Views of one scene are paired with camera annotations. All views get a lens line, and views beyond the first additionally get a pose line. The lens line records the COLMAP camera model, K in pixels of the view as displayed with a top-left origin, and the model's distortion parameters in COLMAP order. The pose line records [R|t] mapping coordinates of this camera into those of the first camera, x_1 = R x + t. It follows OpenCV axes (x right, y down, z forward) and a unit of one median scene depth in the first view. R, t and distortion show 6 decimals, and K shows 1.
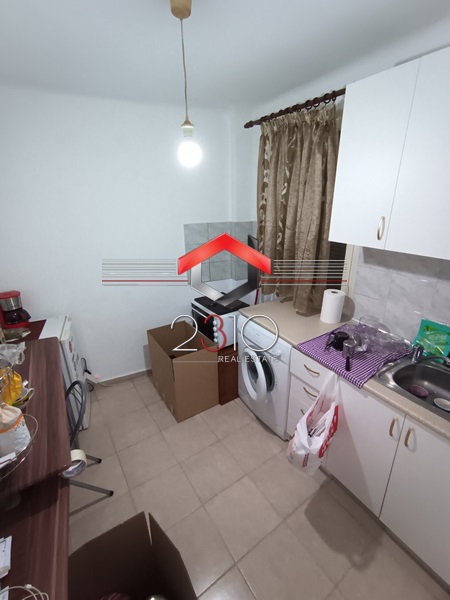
lens RADIAL K [[273.9, 0, 227.0], [0, 273.9, 296.2], [0, 0, 1]] dist [-0.001266, 0.003828]
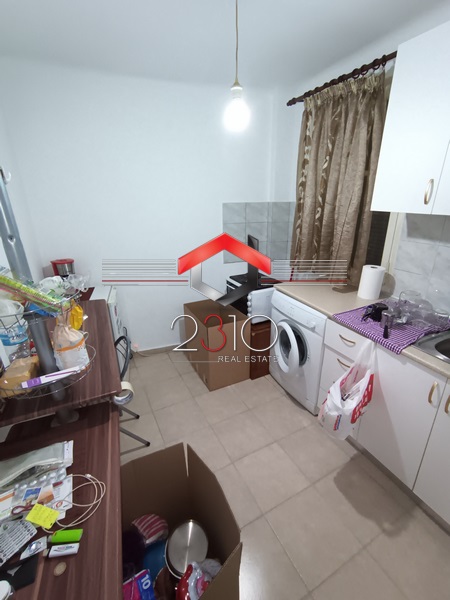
lens RADIAL K [[273.9, 0, 227.7], [0, 273.9, 296.2], [0, 0, 1]] dist [-0.001266, 0.003828]
pose [[0.993487, 0.042170, -0.105851, -0.022047], [-0.041630, 0.999106, 0.007305, 0.115771], [0.106065, -0.002851, 0.994355, -0.033931]]
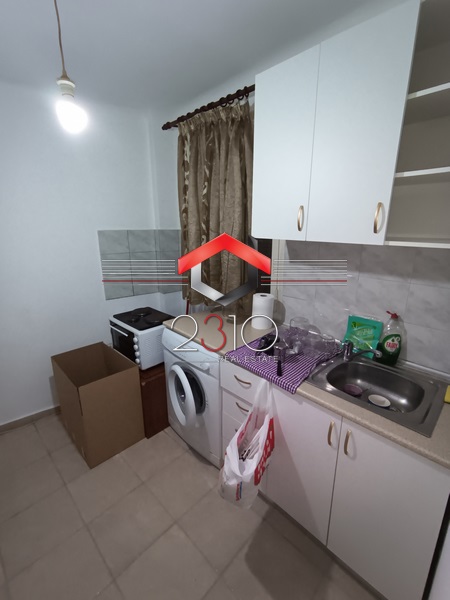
lens RADIAL K [[273.9, 0, 225.7], [0, 273.9, 296.6], [0, 0, 1]] dist [-0.001266, 0.003828]
pose [[0.978864, -0.041185, 0.200323, 0.086330], [0.059607, 0.994439, -0.086818, 0.070634], [-0.195633, 0.096924, 0.975876, 0.122308]]
